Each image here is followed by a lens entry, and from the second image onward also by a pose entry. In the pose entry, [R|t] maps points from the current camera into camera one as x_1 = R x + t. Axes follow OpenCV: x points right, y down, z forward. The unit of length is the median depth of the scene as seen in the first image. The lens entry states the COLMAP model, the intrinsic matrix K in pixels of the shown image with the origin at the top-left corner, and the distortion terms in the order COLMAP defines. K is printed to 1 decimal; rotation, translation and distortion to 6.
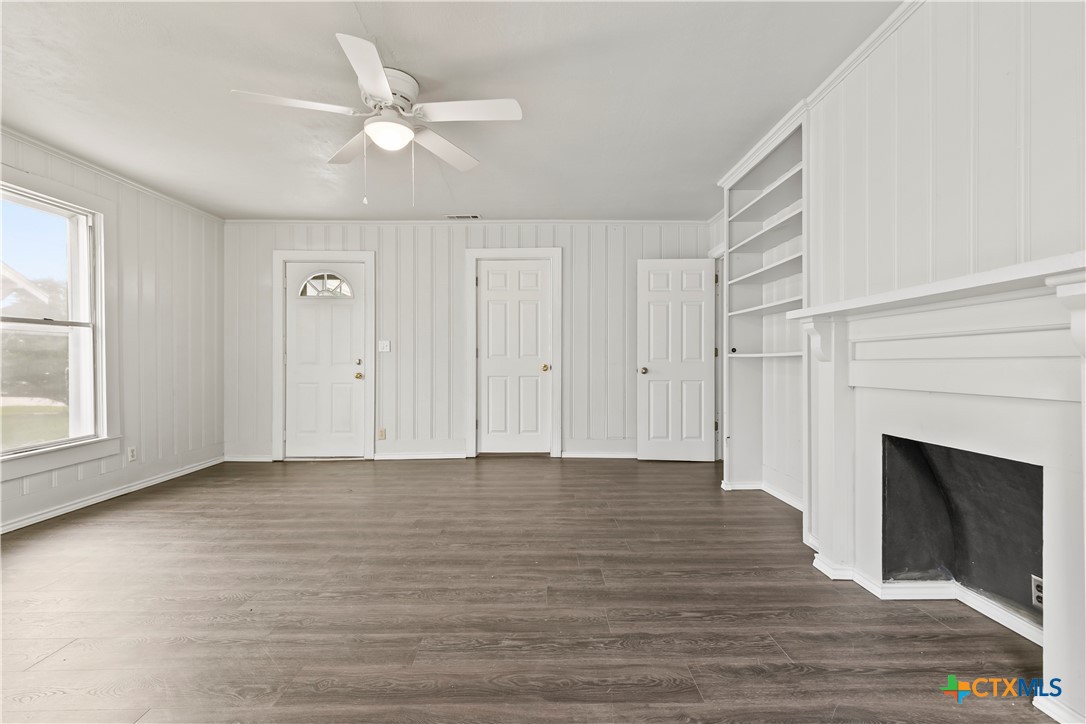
lens RADIAL K [[495.0, 0, 547.8], [0, 495.0, 360.6], [0, 0, 1]] dist [0.011408, -0.000354]
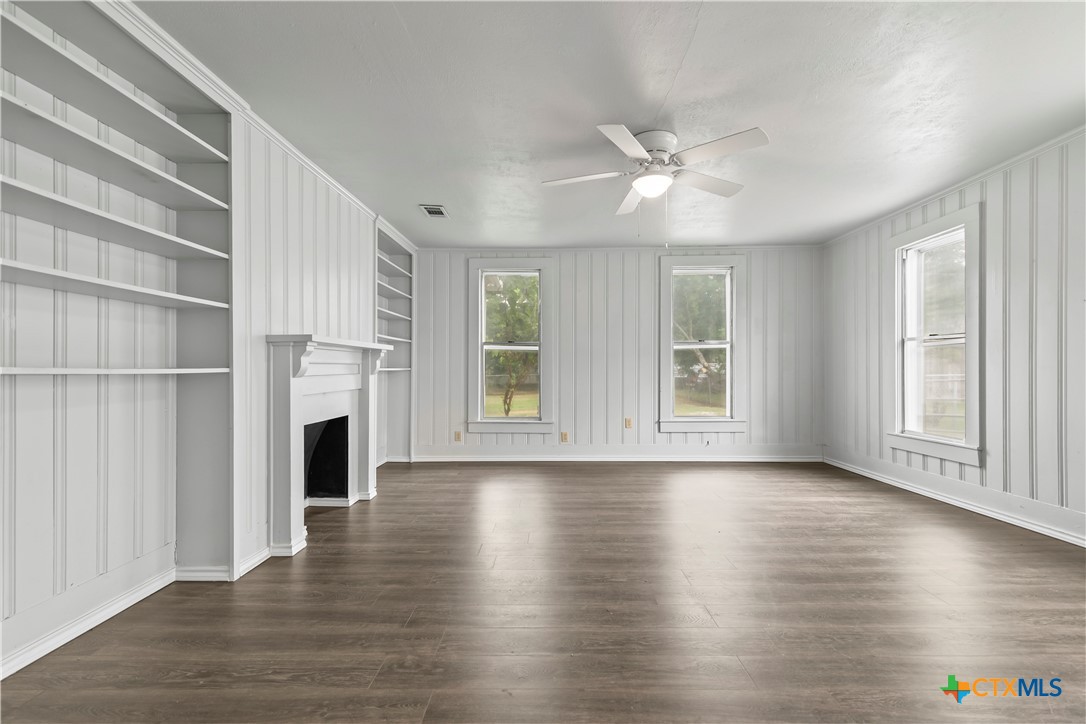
lens RADIAL K [[489.7, 0, 543.1], [0, 489.7, 366.2], [0, 0, 1]] dist [0.011951, -0.000233]
pose [[-0.999216, 0.011179, 0.037989, -0.098912], [0.010956, 0.999922, -0.006059, -0.013708], [-0.038053, -0.005638, -0.999260, 2.310433]]
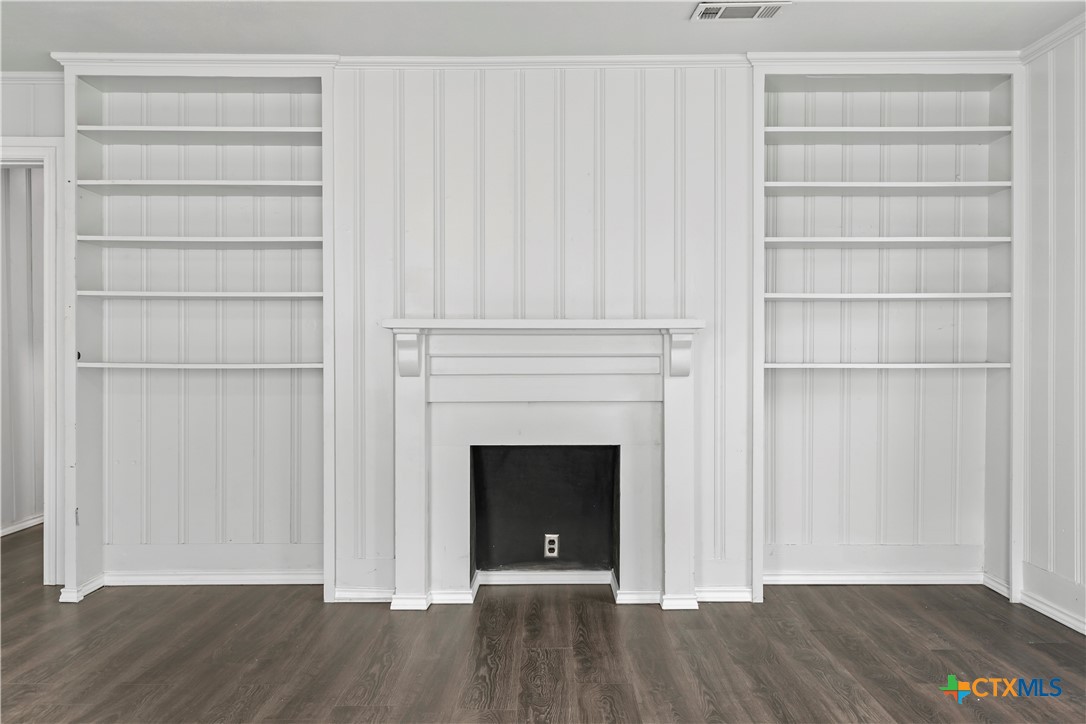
lens RADIAL K [[889.5, 0, 543.0], [0, 889.5, 362.0], [0, 0, 1]] dist [0.009101, 0.002977]
pose [[0.013072, -0.001070, 0.999914, -1.127521], [-0.003072, 0.999995, 0.001111, -0.029895], [-0.999910, -0.003086, 0.013068, 0.777191]]
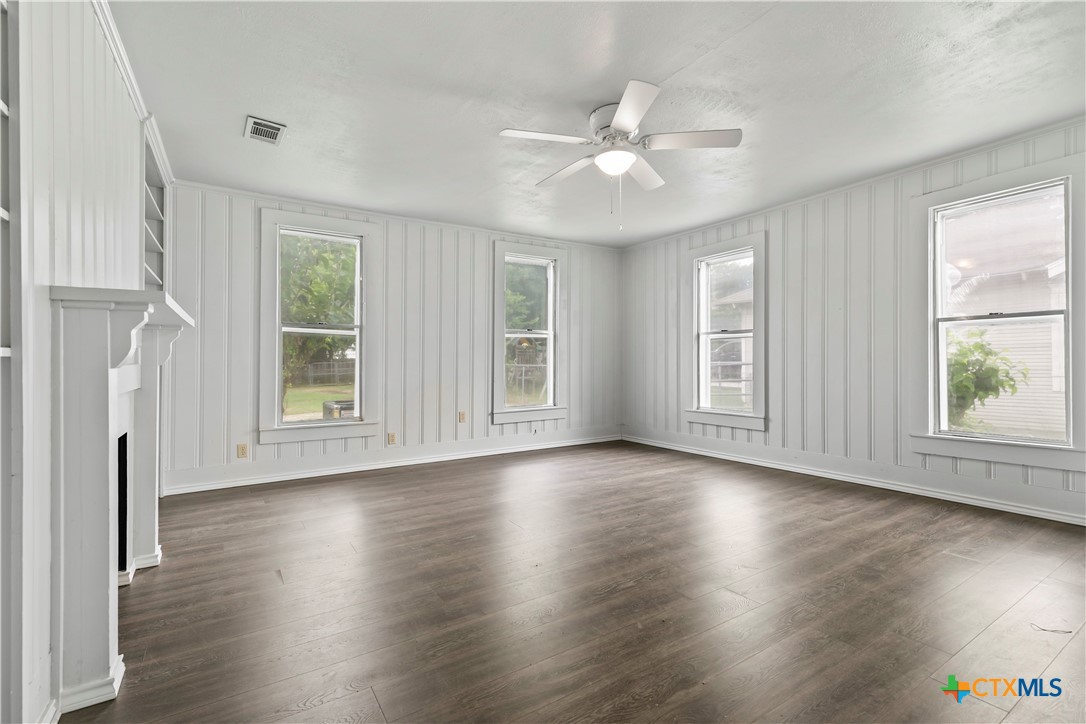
lens RADIAL K [[495.0, 0, 547.8], [0, 495.0, 360.6], [0, 0, 1]] dist [0.011408, -0.000354]
pose [[-0.849473, 0.012842, -0.527475, 0.438473], [0.011395, 0.999917, 0.005994, -0.007453], [0.527509, -0.000919, -0.849549, 1.985891]]
